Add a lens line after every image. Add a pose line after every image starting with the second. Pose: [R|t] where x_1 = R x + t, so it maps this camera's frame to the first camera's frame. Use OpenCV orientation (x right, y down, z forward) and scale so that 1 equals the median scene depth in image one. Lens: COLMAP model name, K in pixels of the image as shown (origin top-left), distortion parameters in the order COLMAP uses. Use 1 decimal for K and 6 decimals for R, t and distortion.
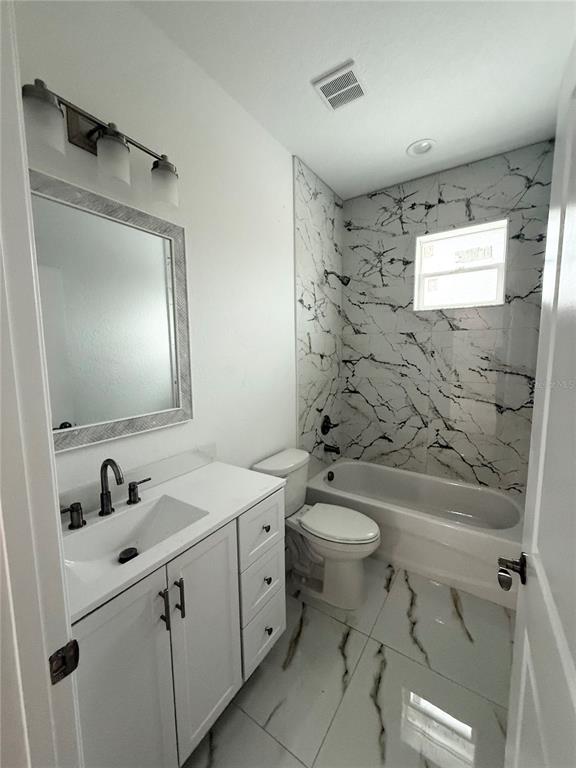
lens RADIAL K [[308.1, 0, 287.6], [0, 308.1, 384.2], [0, 0, 1]] dist [0.000679, -0.000498]
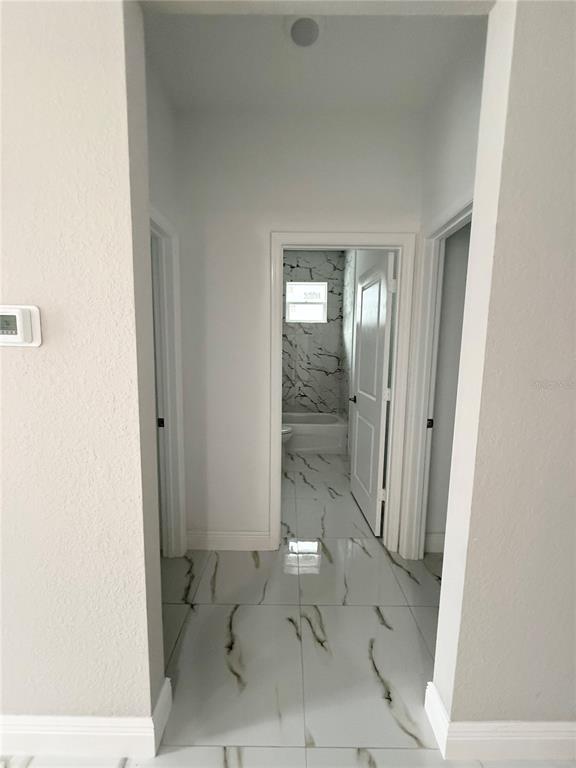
lens RADIAL K [[308.1, 0, 286.0], [0, 308.1, 385.1], [0, 0, 1]] dist [0.000679, -0.000498]
pose [[0.831783, -0.042044, 0.553507, -0.644734], [0.042060, 0.999035, 0.012680, 0.114249], [-0.553505, 0.012734, 0.832748, -0.531375]]
